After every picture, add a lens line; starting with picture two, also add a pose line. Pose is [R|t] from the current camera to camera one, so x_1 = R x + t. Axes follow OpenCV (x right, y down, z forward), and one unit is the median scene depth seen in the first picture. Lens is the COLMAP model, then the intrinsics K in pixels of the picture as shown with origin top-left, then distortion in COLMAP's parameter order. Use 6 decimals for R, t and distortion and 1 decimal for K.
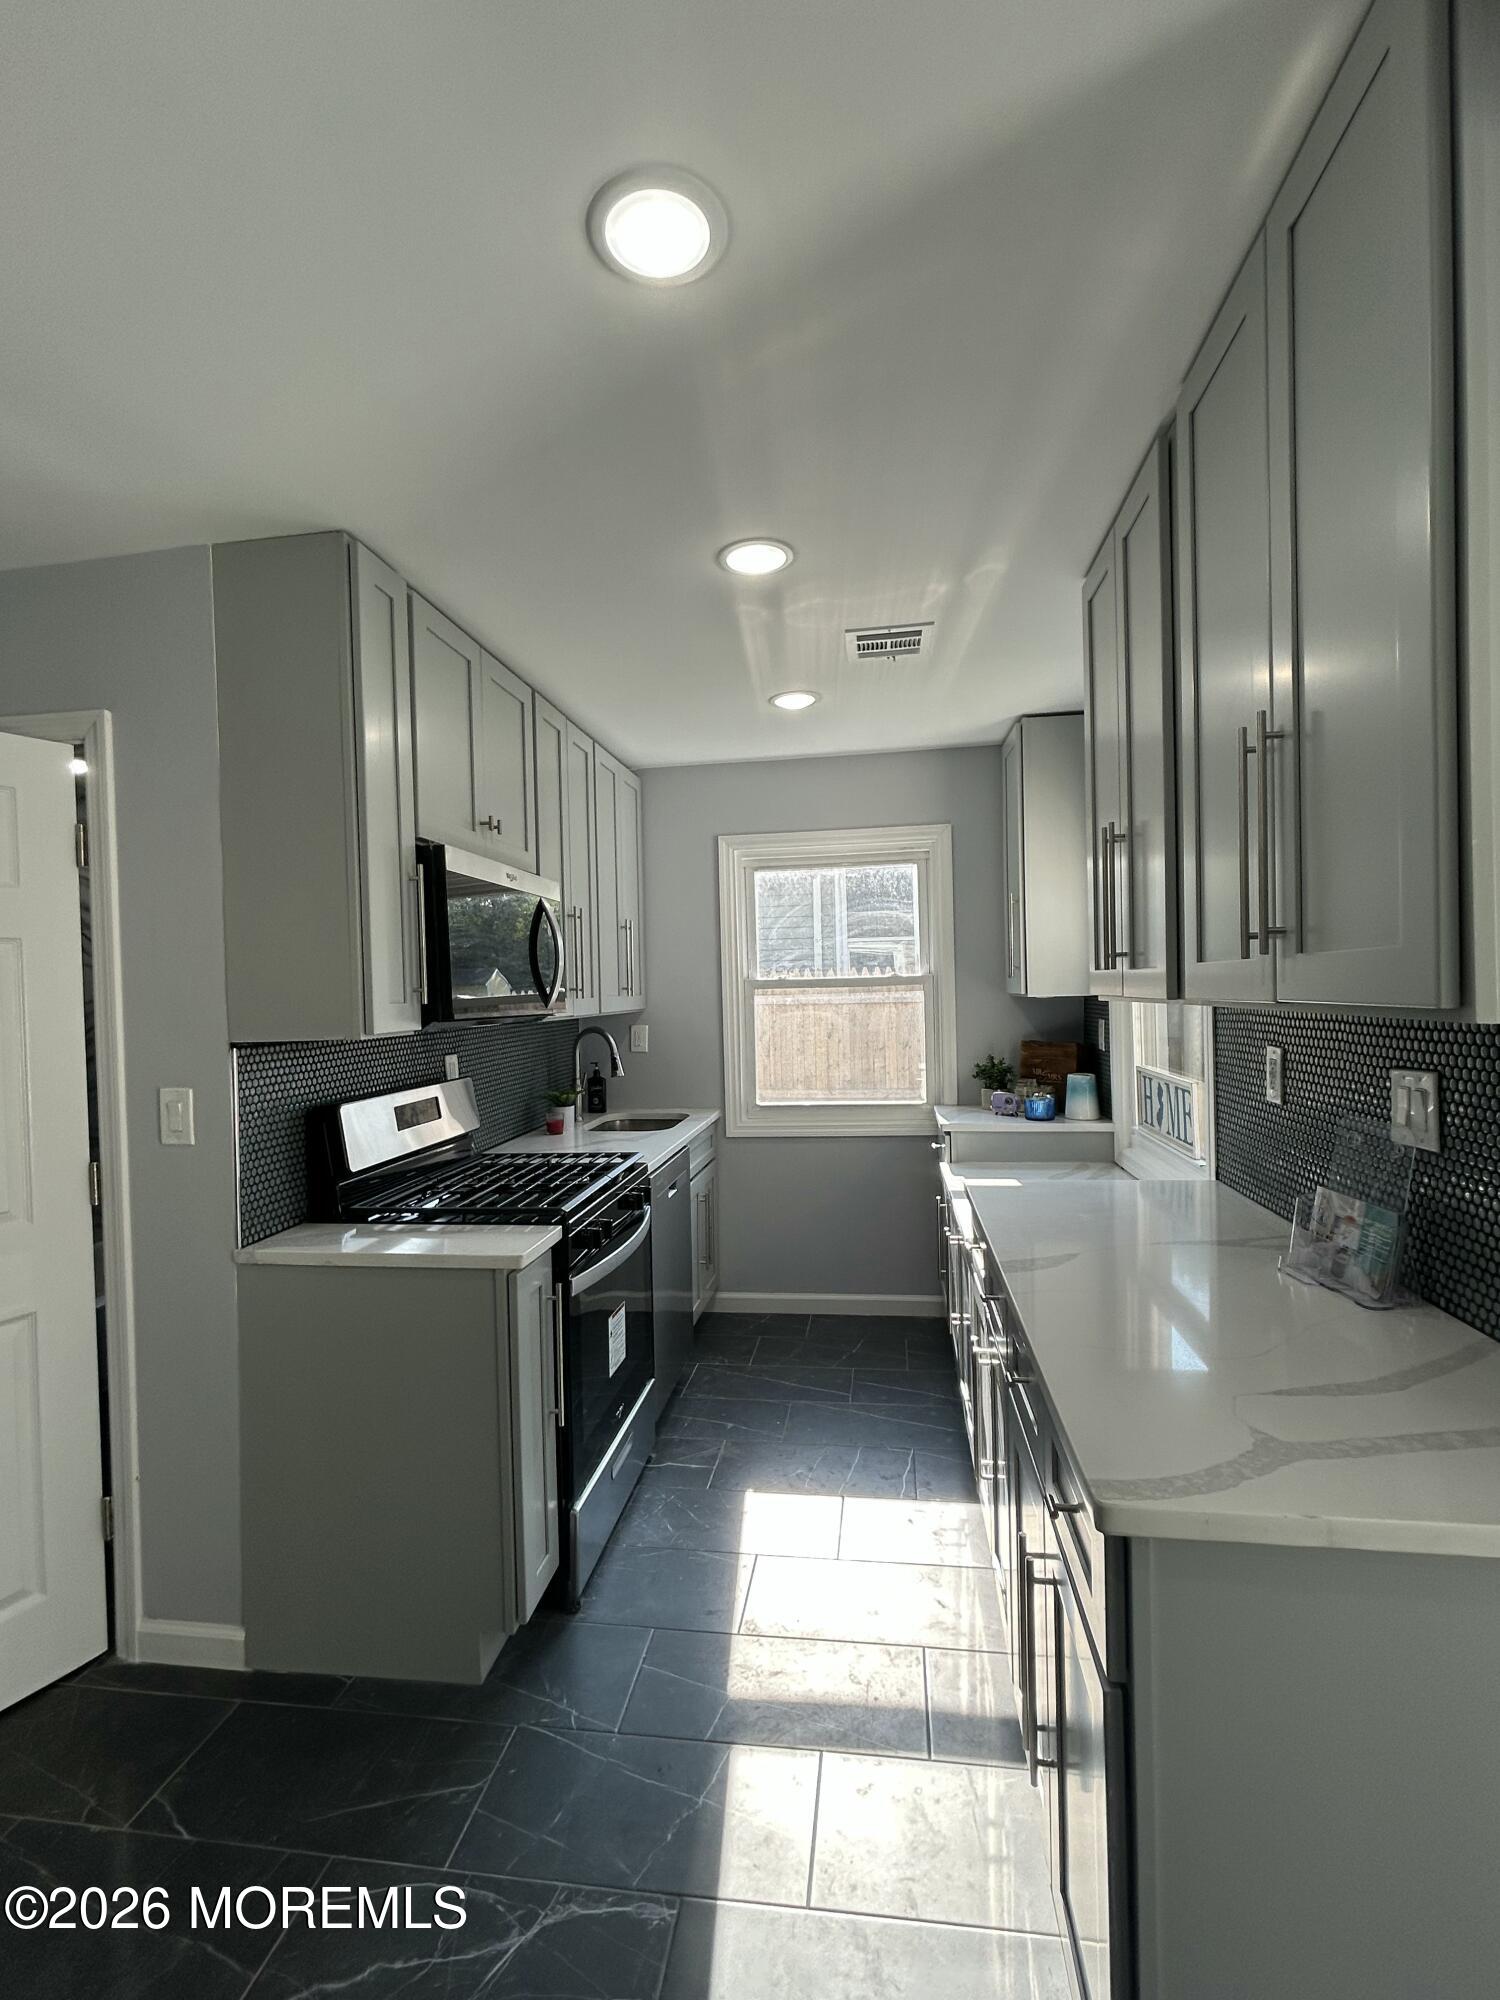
lens RADIAL K [[915.1, 0, 746.7], [0, 915.1, 1002.7], [0, 0, 1]] dist [0.003292, 0.000786]
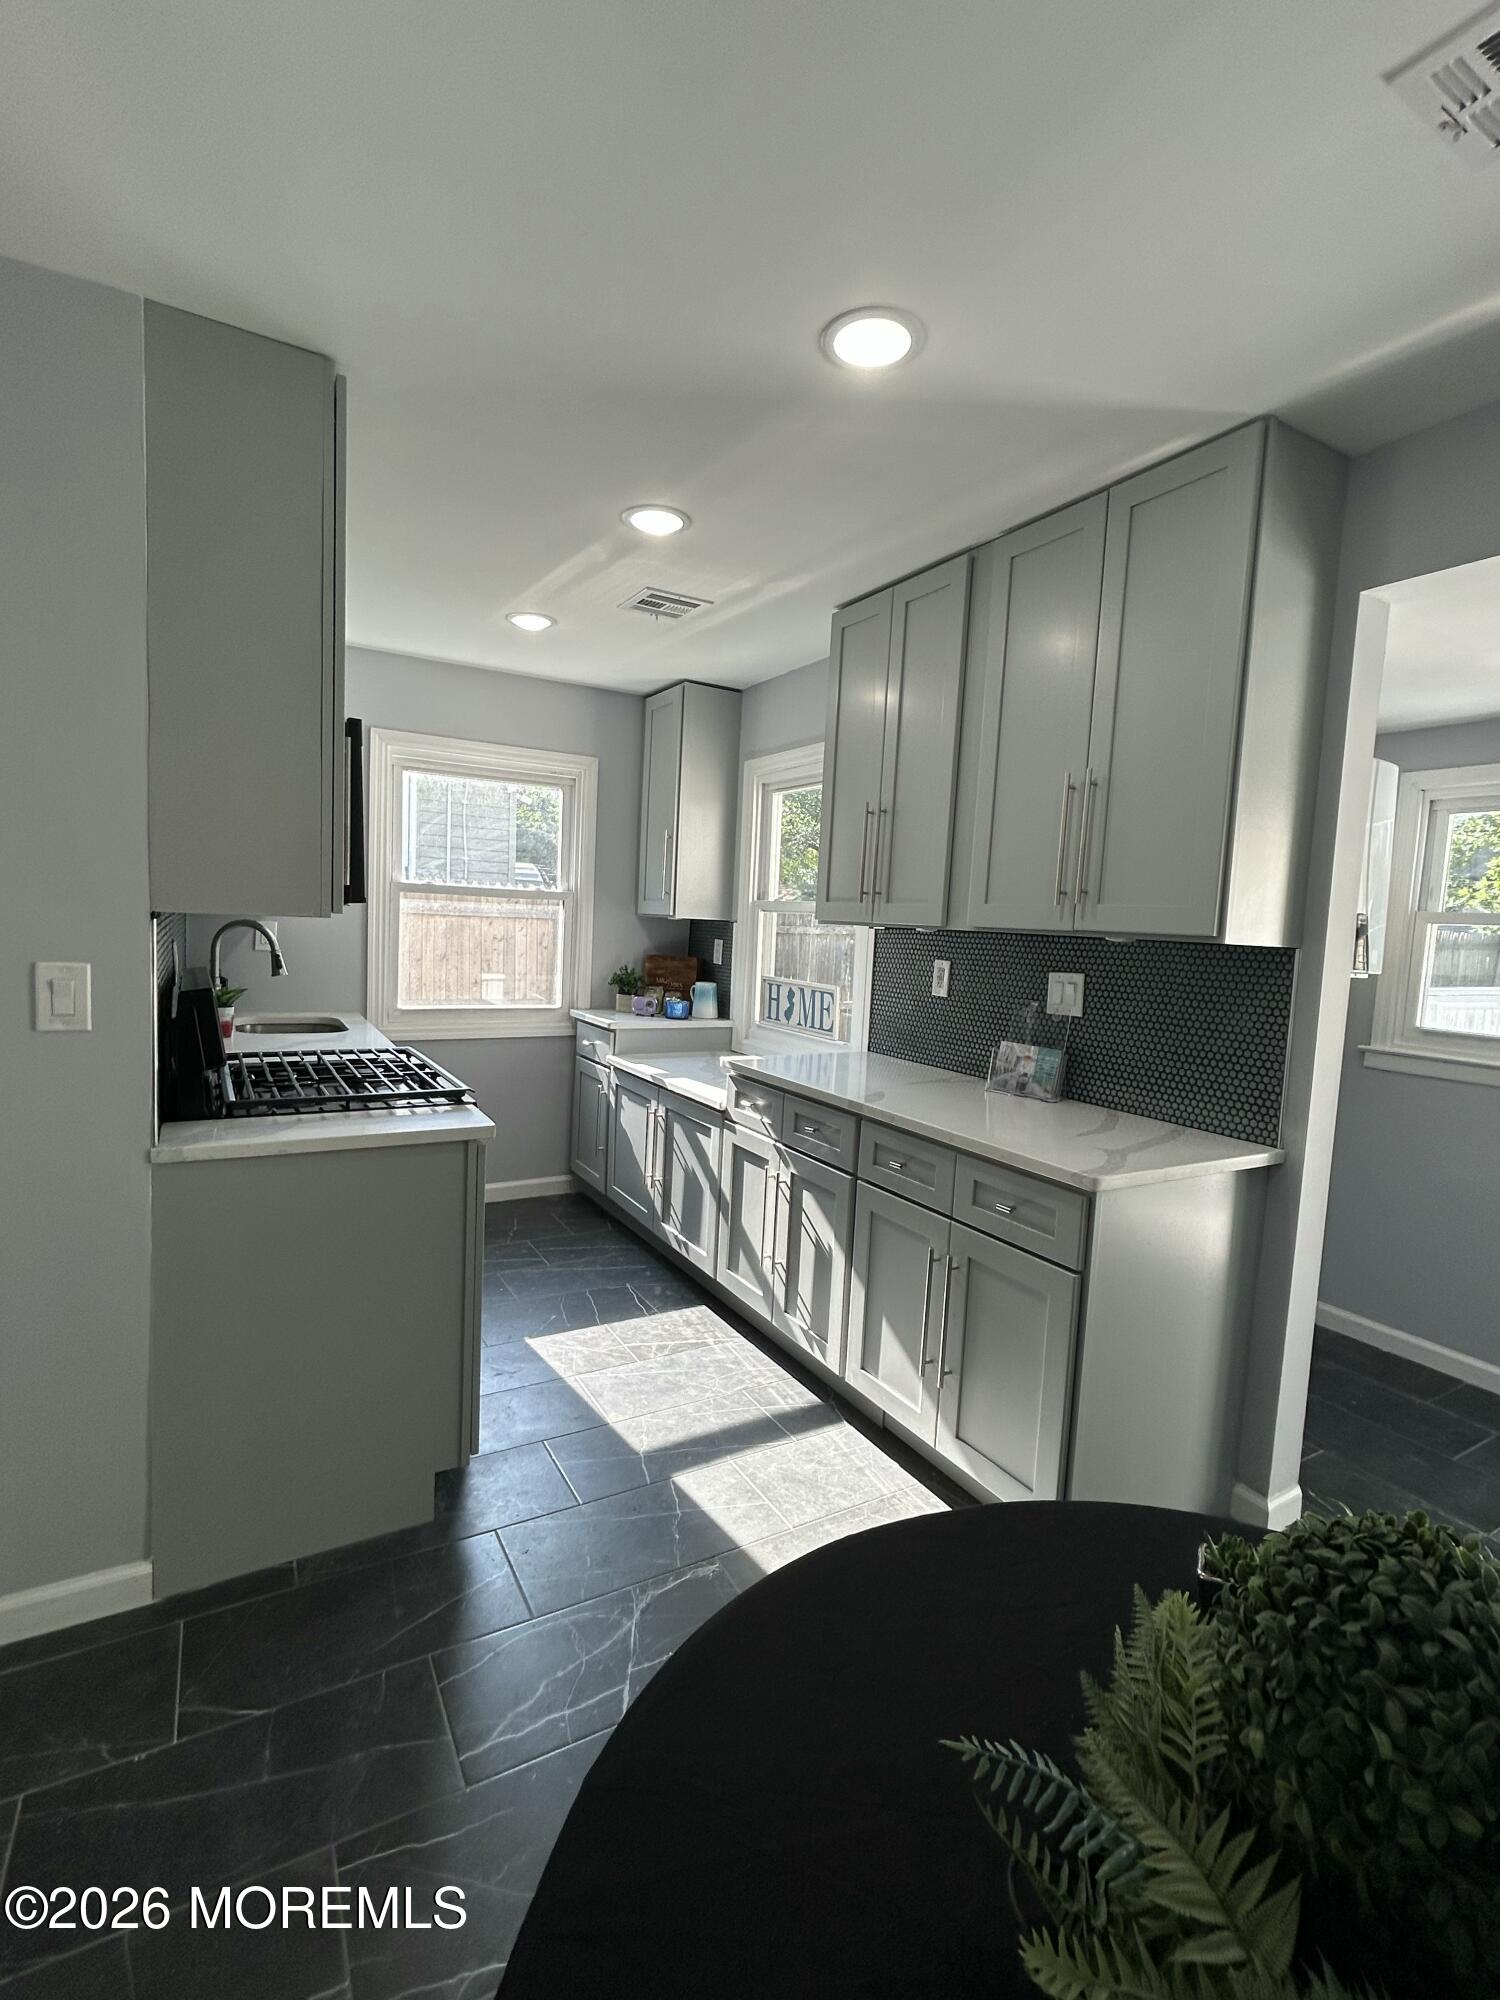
lens RADIAL K [[915.1, 0, 747.1], [0, 915.1, 1001.0], [0, 0, 1]] dist [0.003292, 0.000786]
pose [[0.785822, 0.008941, 0.618388, -0.365513], [-0.060338, 0.996234, 0.062270, 0.022120], [-0.615502, -0.086246, 0.783402, -0.014539]]
